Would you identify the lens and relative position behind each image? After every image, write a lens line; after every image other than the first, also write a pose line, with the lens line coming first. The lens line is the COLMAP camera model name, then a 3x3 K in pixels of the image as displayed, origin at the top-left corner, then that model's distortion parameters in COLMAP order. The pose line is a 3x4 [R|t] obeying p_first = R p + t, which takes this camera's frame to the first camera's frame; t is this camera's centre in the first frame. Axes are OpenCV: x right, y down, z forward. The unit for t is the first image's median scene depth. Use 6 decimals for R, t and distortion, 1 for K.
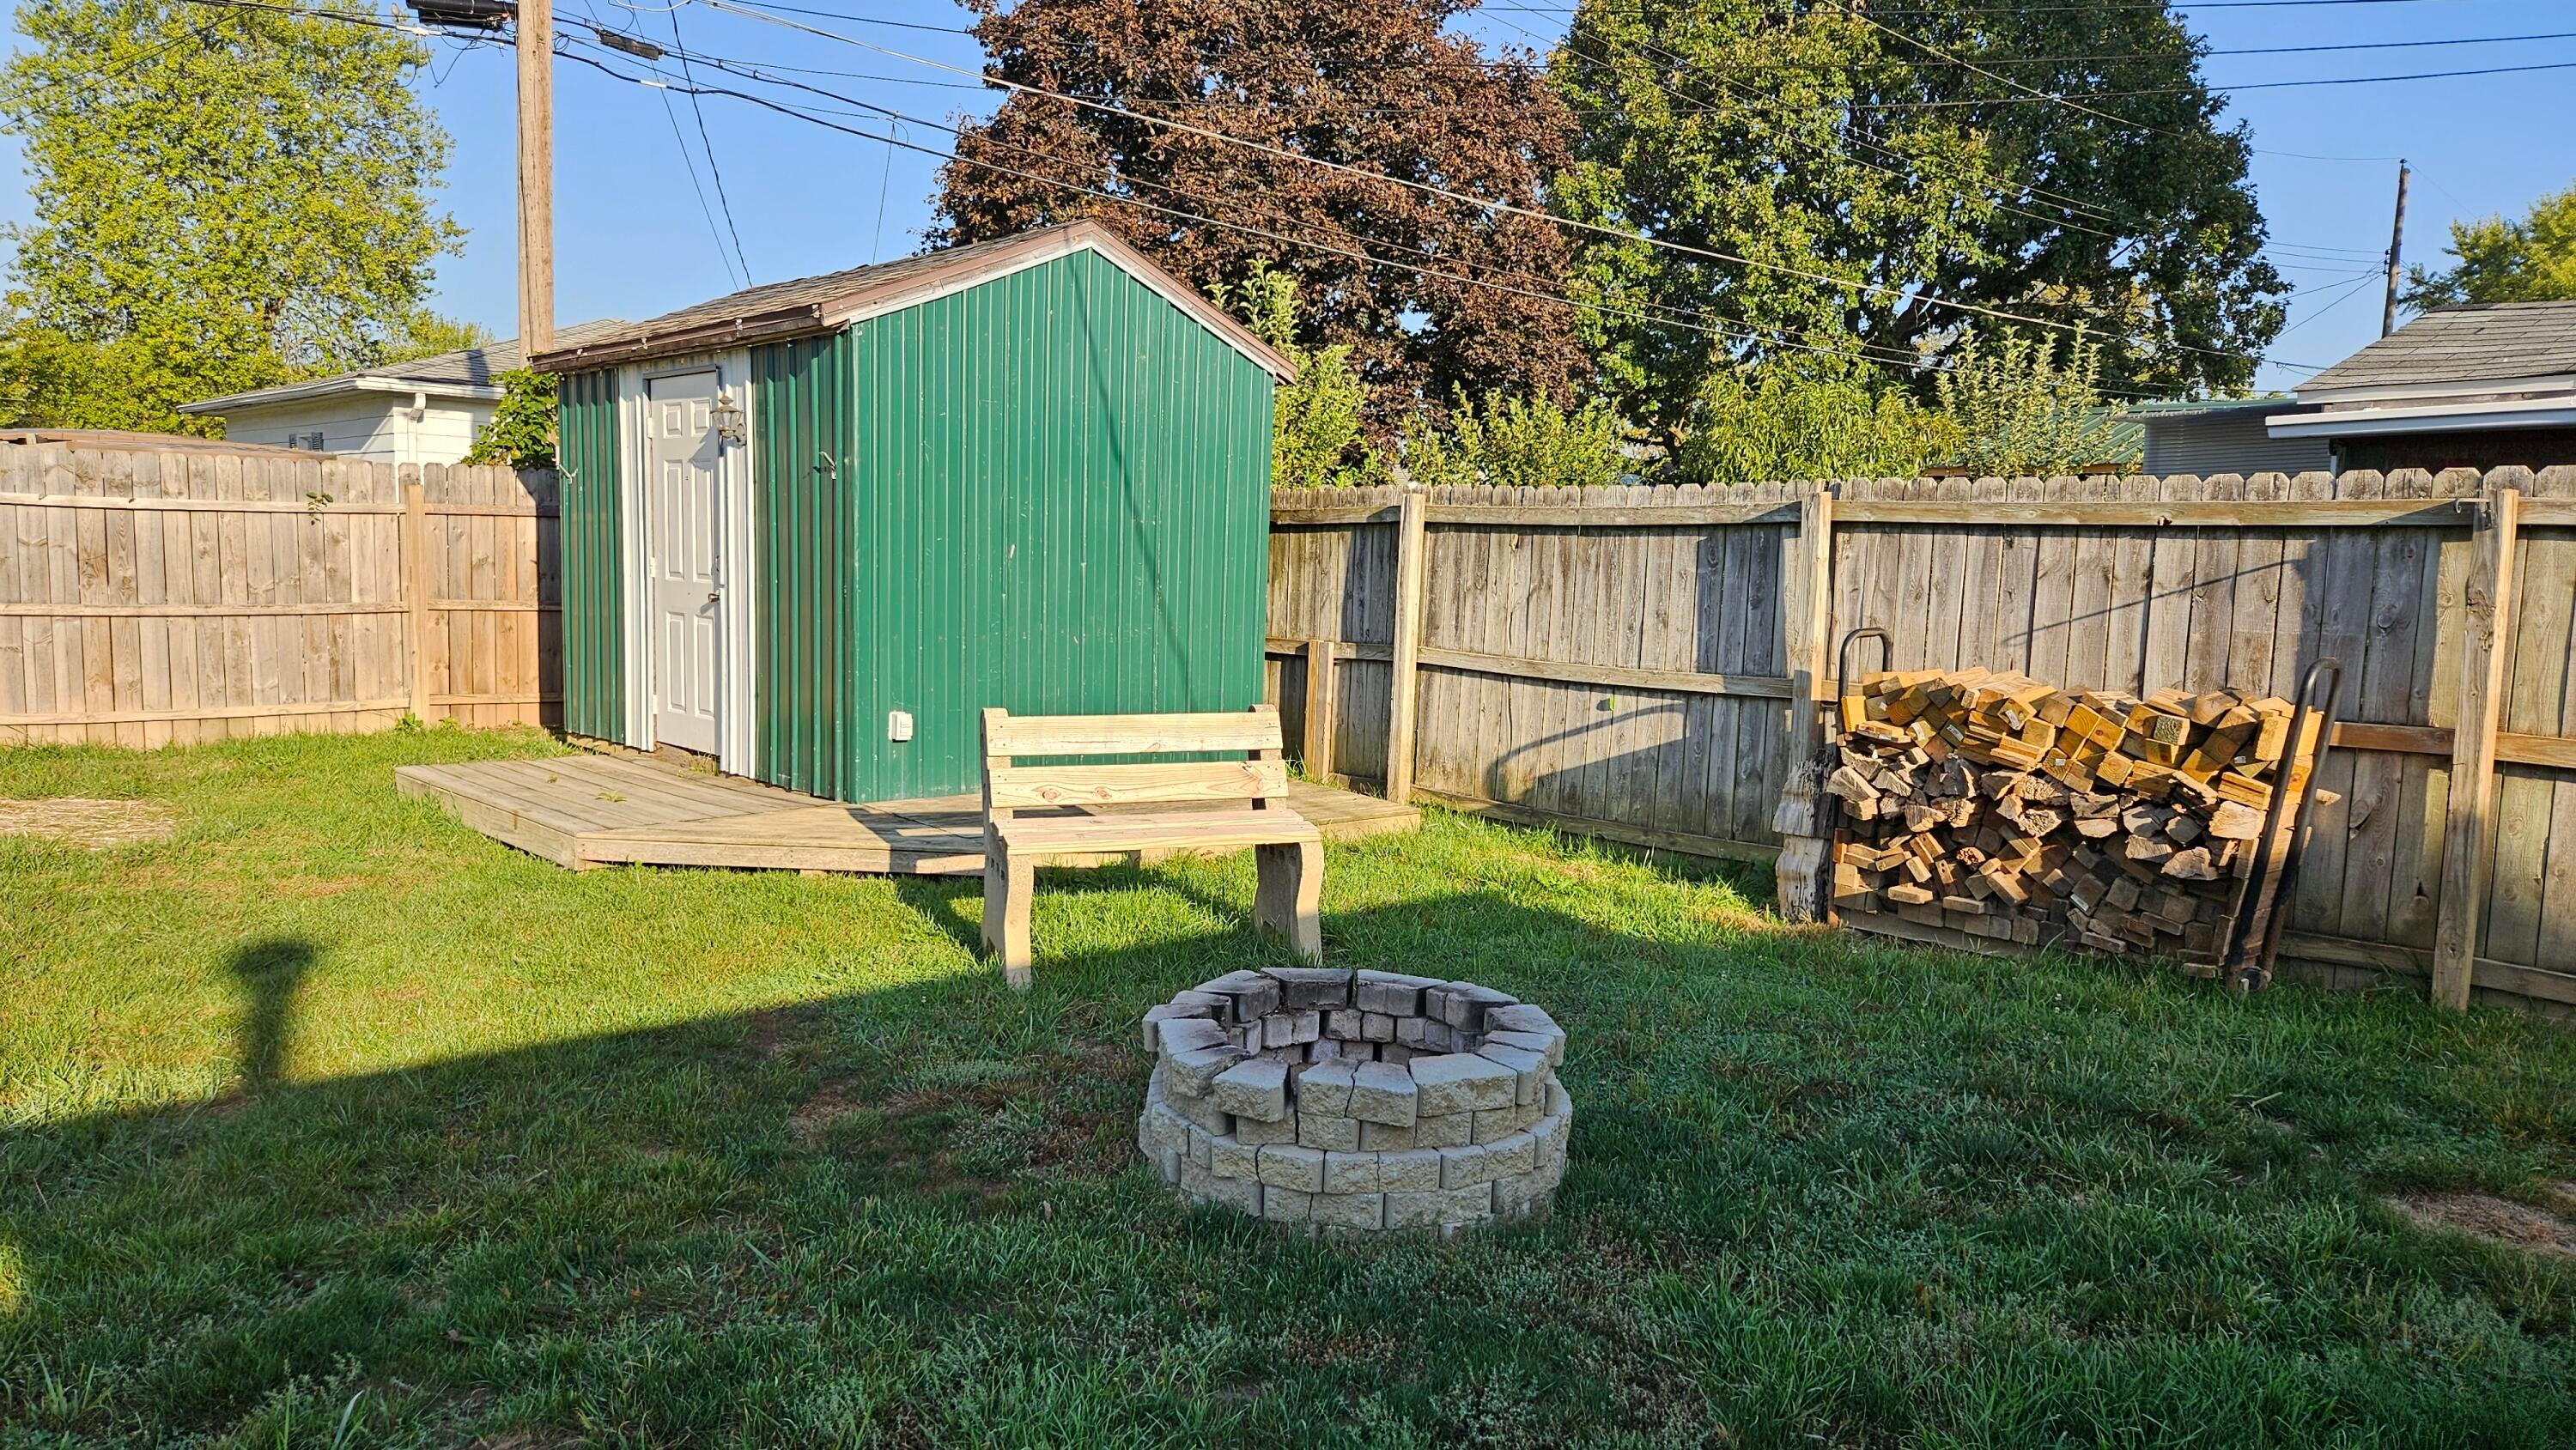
lens RADIAL K [[1721.9, 0, 1288.2], [0, 1721.9, 748.2], [0, 0, 1]] dist [0.039999, -0.004220]
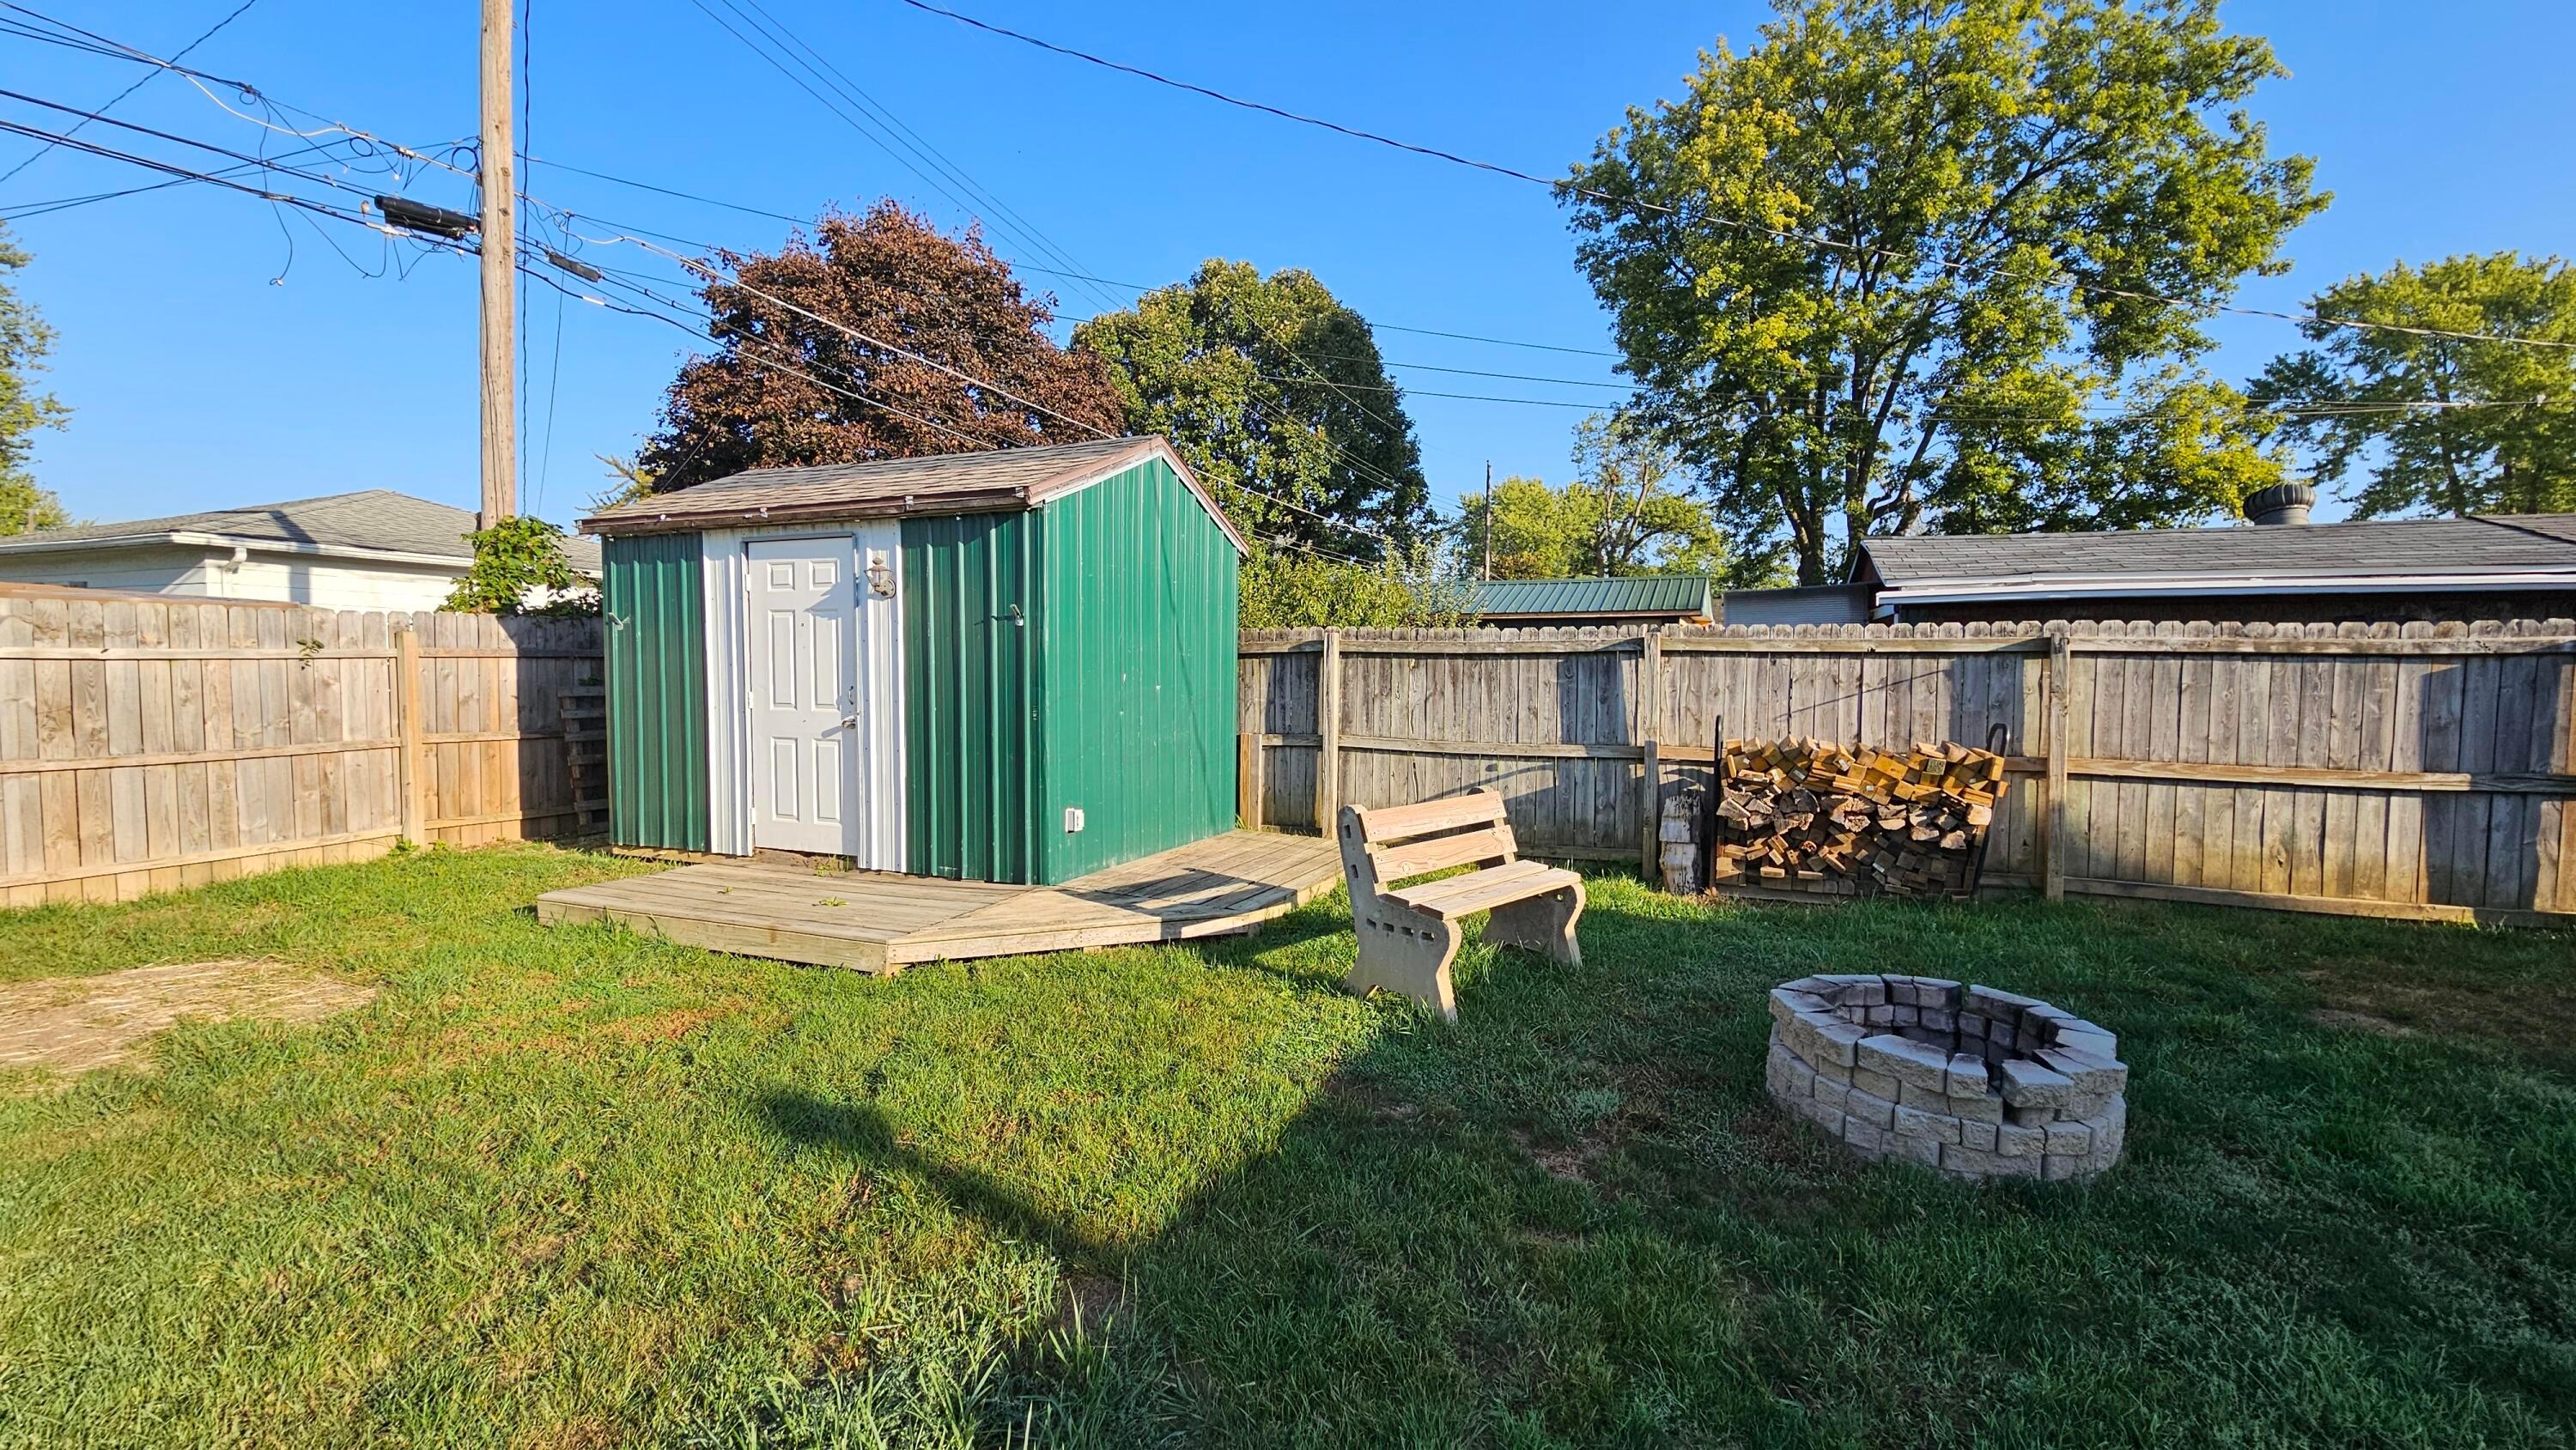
lens RADIAL K [[1050.4, 0, 1282.3], [0, 1050.4, 731.3], [0, 0, 1]] dist [-0.001236, -0.000200]
pose [[0.898692, -0.046519, 0.436106, -0.384013], [0.067275, 0.997213, -0.032263, -0.038616], [-0.433390, 0.058333, 0.899317, 0.218516]]
